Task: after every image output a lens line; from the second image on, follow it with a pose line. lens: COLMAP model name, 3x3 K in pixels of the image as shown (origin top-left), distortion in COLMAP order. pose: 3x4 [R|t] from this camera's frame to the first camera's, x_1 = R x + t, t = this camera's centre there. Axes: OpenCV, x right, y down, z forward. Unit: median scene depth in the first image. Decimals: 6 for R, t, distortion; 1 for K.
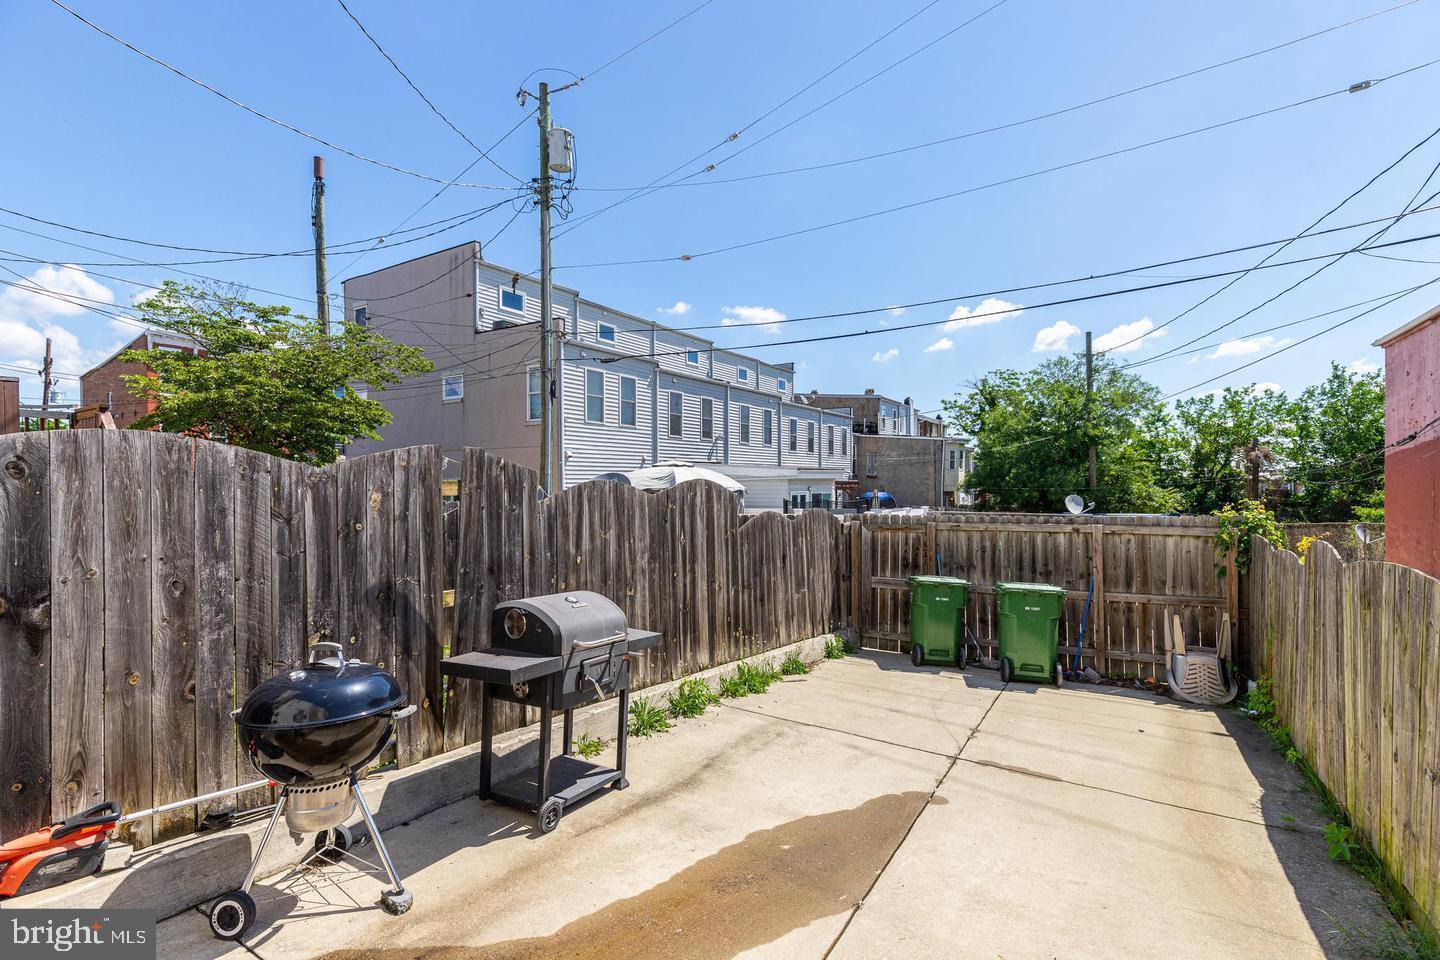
lens RADIAL K [[651.9, 0, 723.7], [0, 651.9, 482.1], [0, 0, 1]] dist [0.010197, -0.001669]
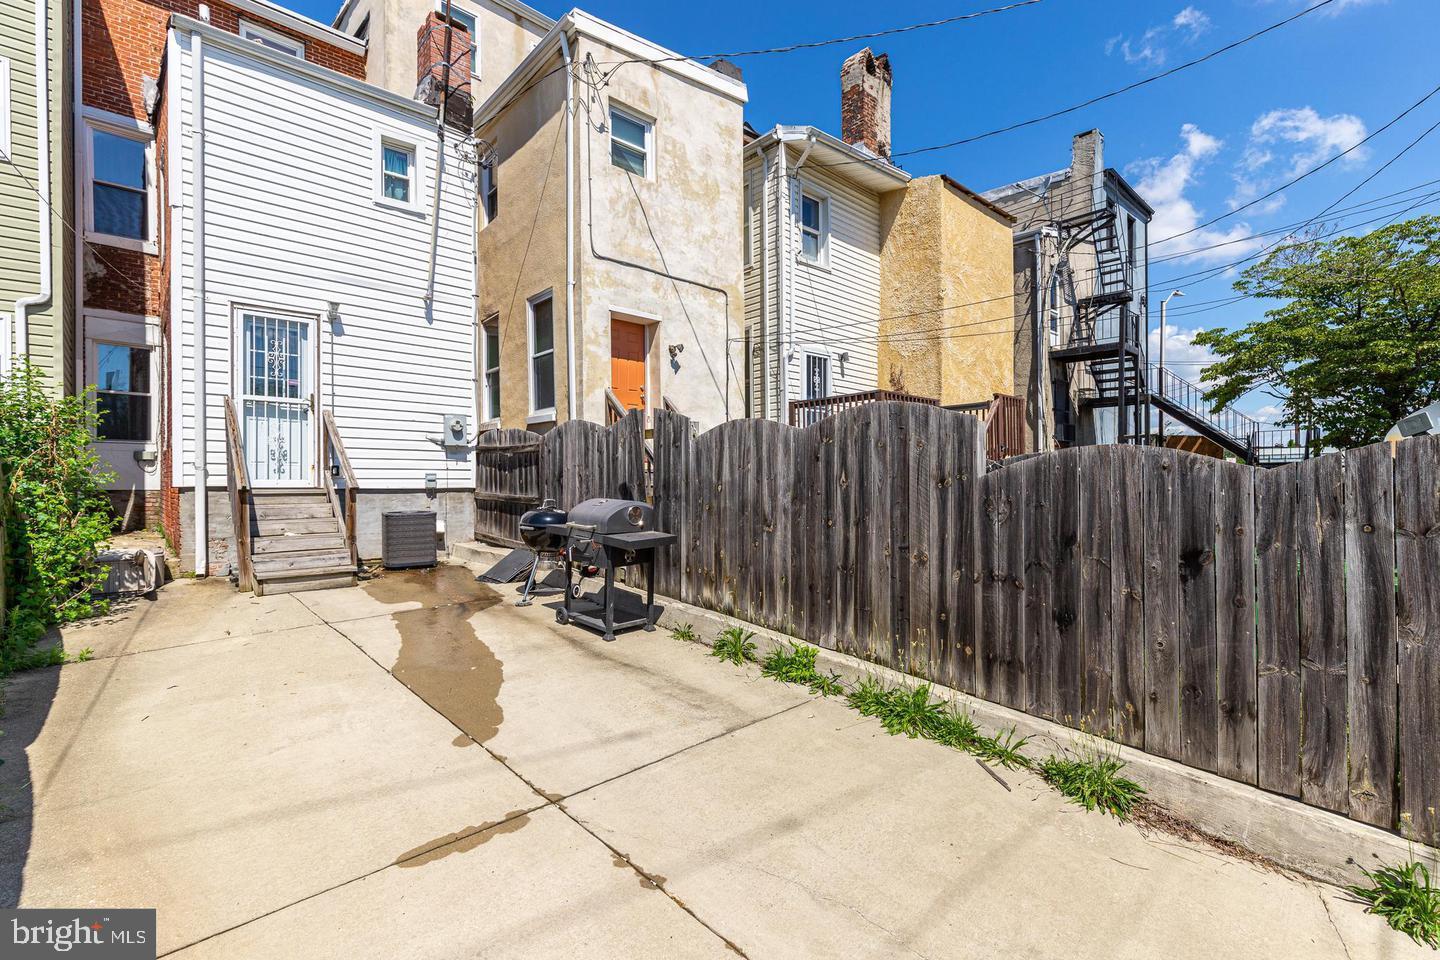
lens RADIAL K [[651.9, 0, 727.3], [0, 651.9, 484.8], [0, 0, 1]] dist [0.010197, -0.001669]
pose [[-0.256830, 0.006639, -0.966434, 0.627841], [0.006796, 0.999964, 0.005063, 0.073005], [0.966433, -0.005268, -0.256866, 0.899690]]
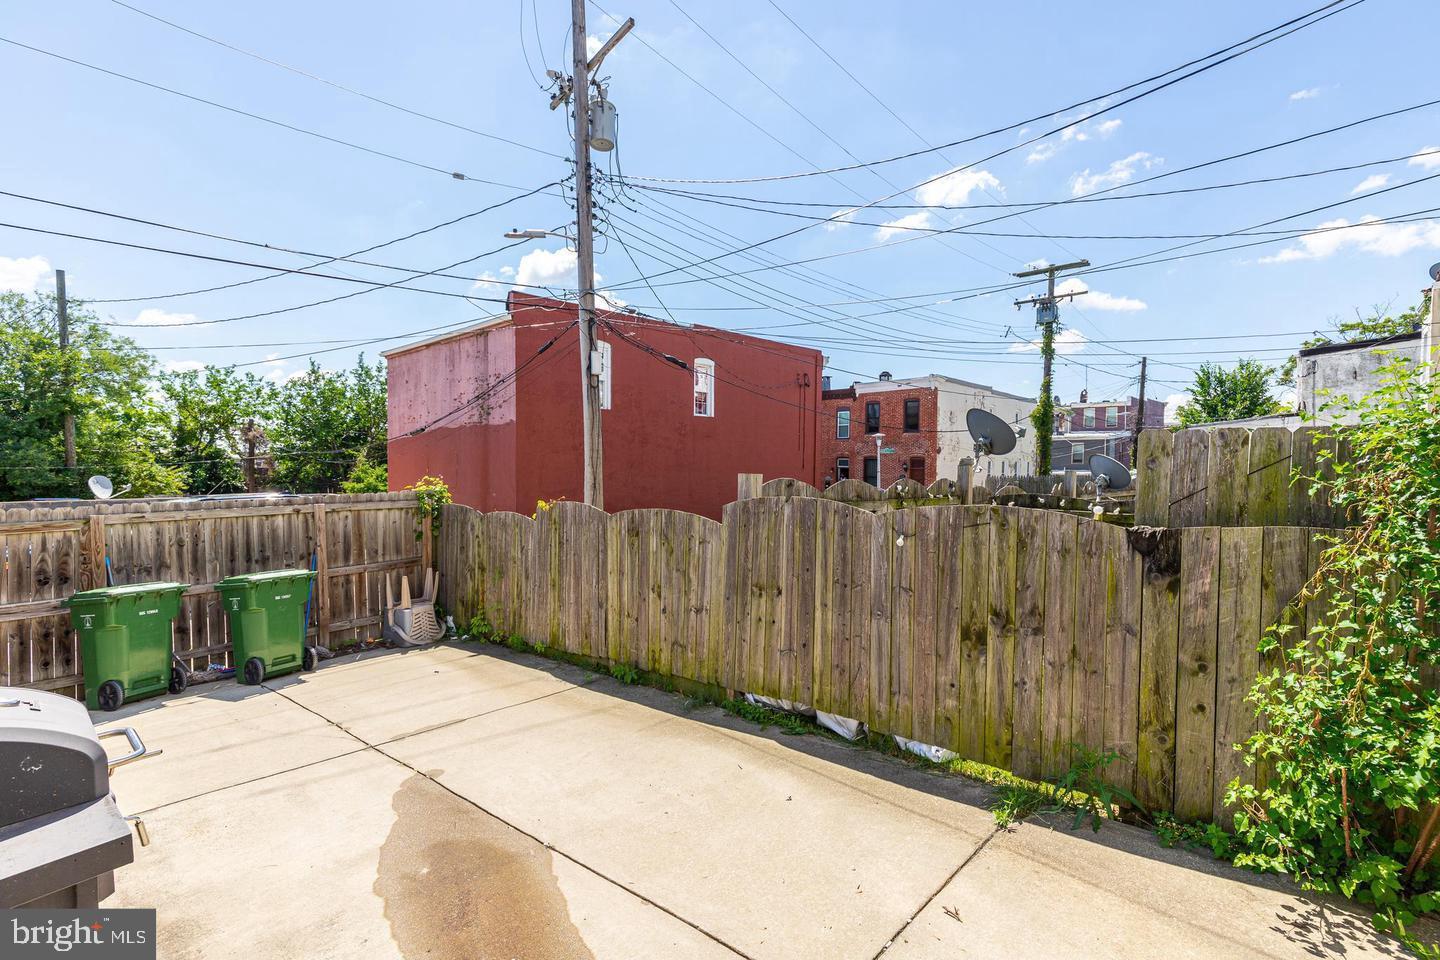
lens RADIAL K [[651.9, 0, 727.1], [0, 651.9, 482.2], [0, 0, 1]] dist [0.010197, -0.001669]
pose [[0.191005, -0.025497, 0.981258, -0.327719], [-0.007428, 0.999596, 0.027419, -0.001251], [-0.981561, -0.012525, 0.190739, 0.202140]]
